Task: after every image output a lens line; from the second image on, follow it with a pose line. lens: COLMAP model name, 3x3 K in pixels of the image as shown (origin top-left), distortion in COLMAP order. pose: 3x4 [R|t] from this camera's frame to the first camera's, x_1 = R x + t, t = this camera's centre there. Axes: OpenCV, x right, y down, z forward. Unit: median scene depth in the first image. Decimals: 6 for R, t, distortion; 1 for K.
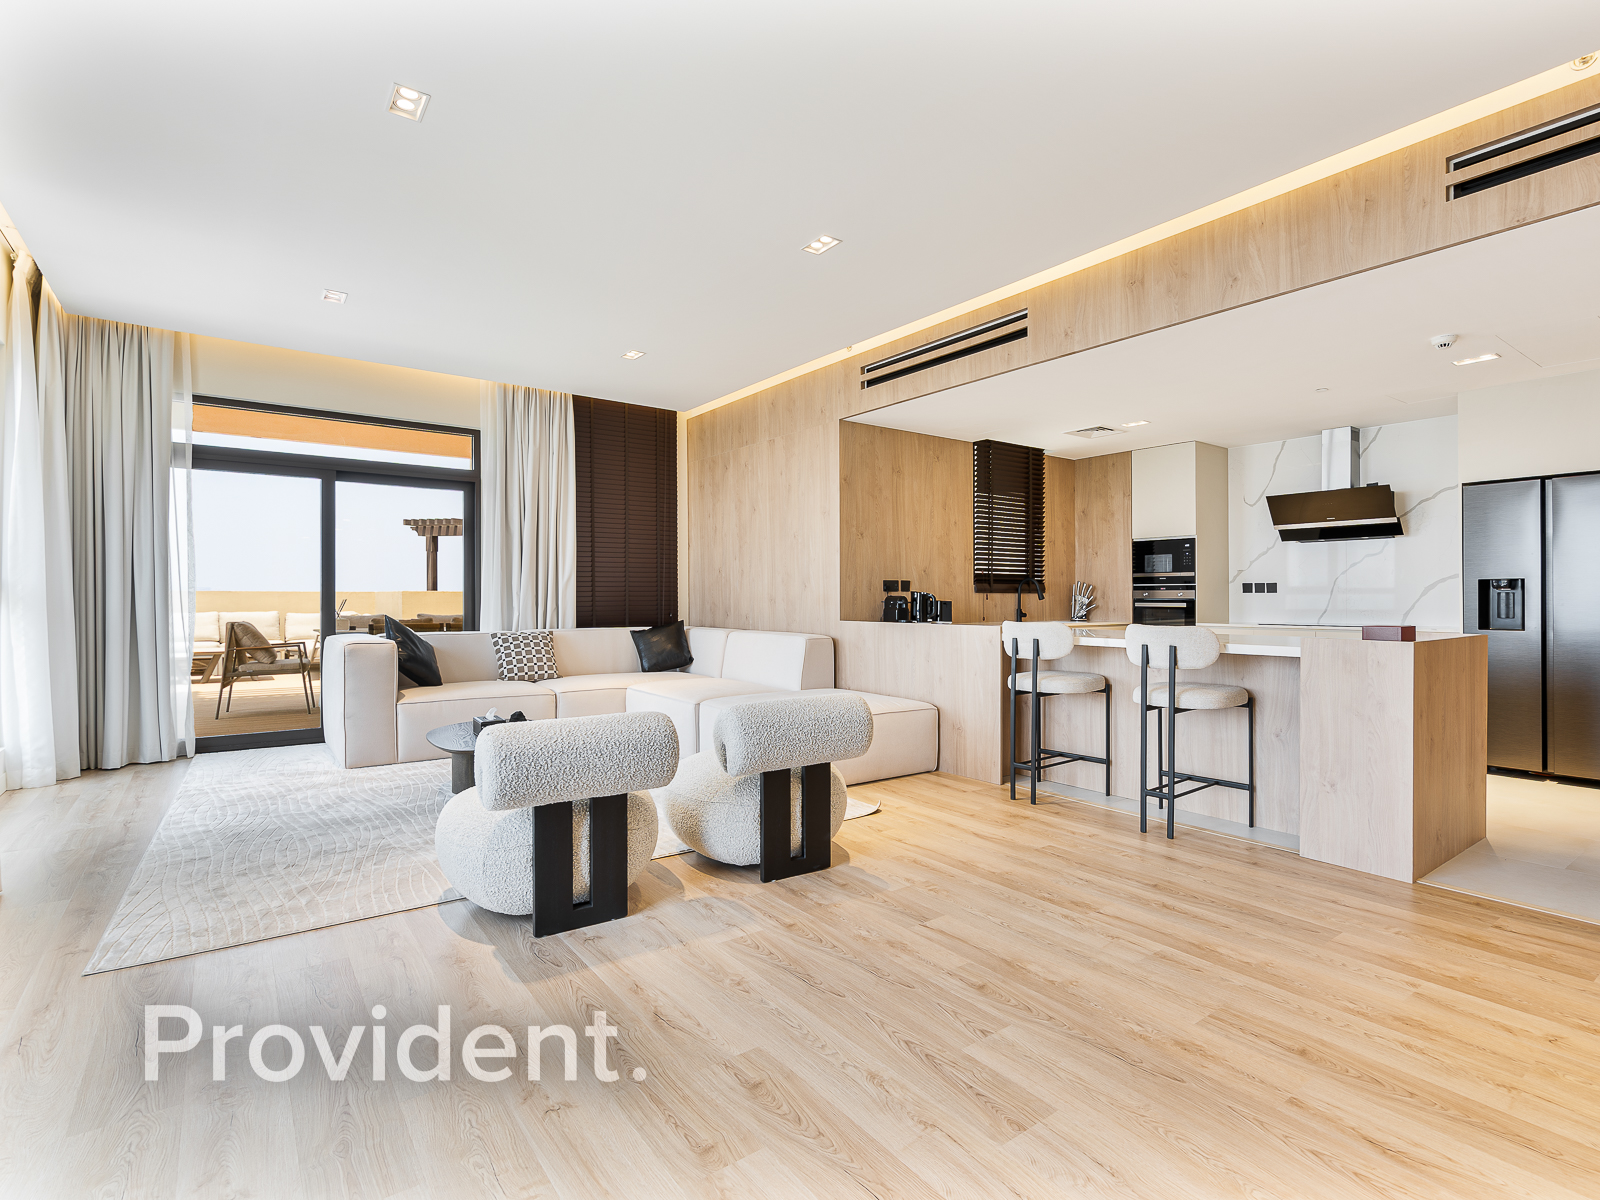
lens RADIAL K [[796.2, 0, 800.0], [0, 796.2, 600.0], [0, 0, 1]] dist [0.001846, 0.000874]
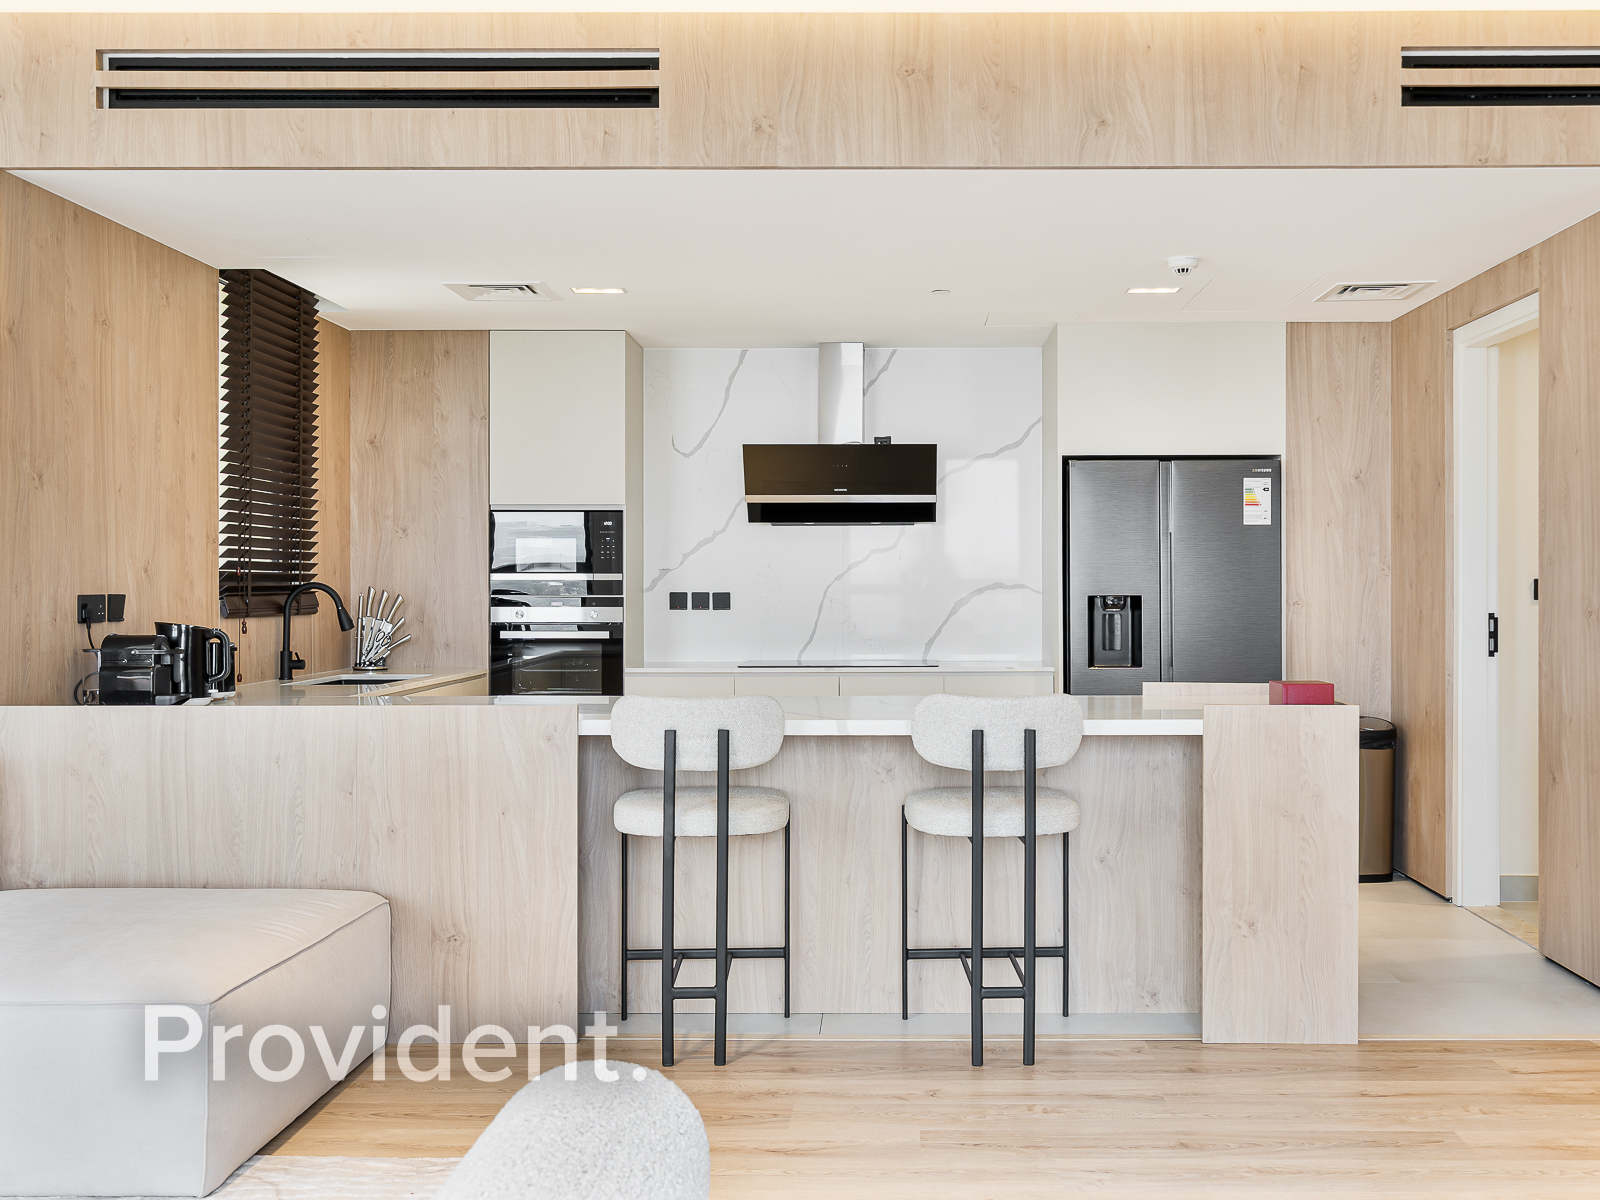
lens RADIAL K [[1658.5, 0, 800.2], [0, 1658.5, 584.6], [0, 0, 1]] dist [0.007201, -0.010959]
pose [[0.616516, -0.005564, 0.787323, -0.378682], [0.008550, 0.999963, 0.000371, -0.032241], [-0.787296, 0.006502, 0.616541, 0.253416]]
